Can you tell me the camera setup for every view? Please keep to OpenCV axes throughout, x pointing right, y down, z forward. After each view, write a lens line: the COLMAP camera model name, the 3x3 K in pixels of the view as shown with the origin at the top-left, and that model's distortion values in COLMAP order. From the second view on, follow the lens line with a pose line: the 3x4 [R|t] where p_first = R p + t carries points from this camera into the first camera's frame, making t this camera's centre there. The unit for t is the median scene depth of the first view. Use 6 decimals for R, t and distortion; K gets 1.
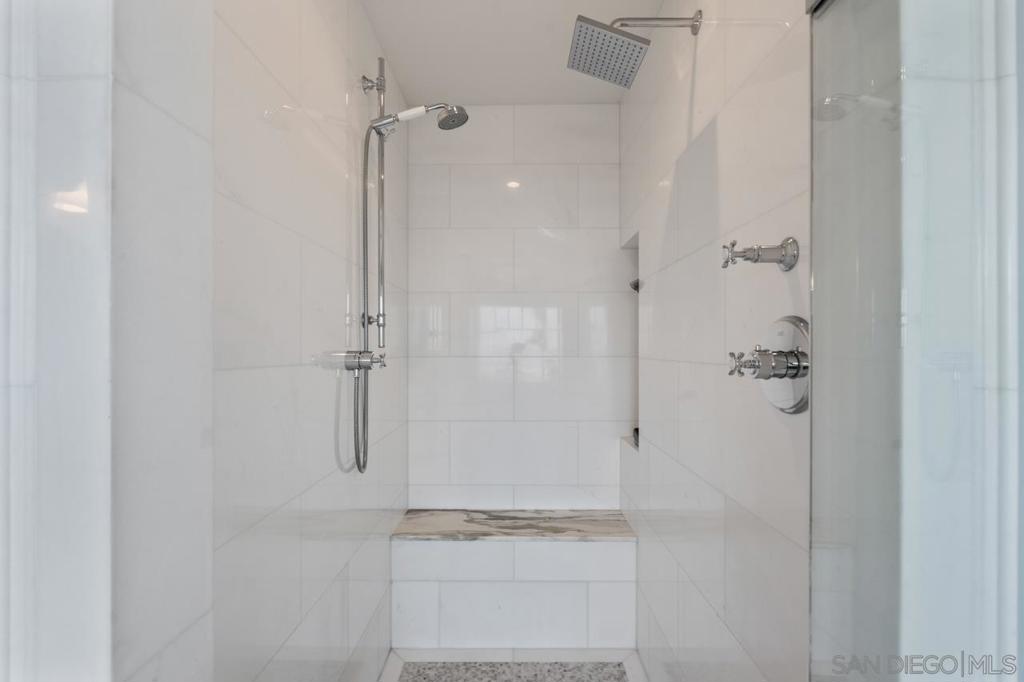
lens RADIAL K [[444.9, 0, 509.8], [0, 444.9, 347.6], [0, 0, 1]] dist [-0.005177, 0.000302]
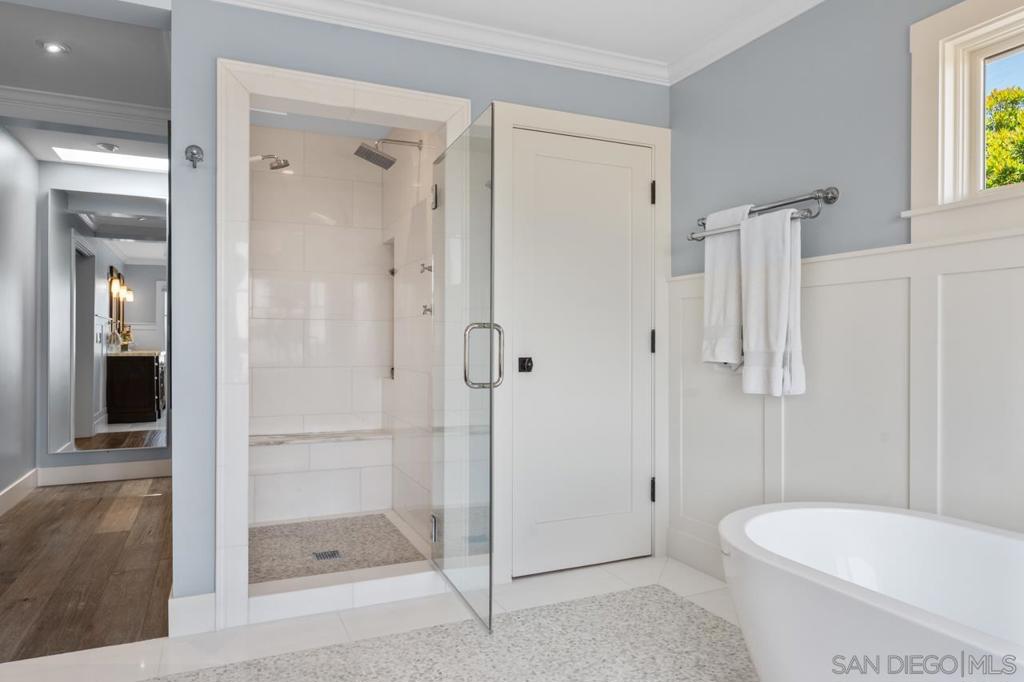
lens RADIAL K [[664.2, 0, 512.5], [0, 664.2, 343.2], [0, 0, 1]] dist [-0.006907, -0.000225]
pose [[0.905946, 0.001147, 0.423391, -0.308496], [-0.002410, 0.999994, 0.002447, 0.099606], [-0.423386, -0.003238, 0.905944, -1.244819]]
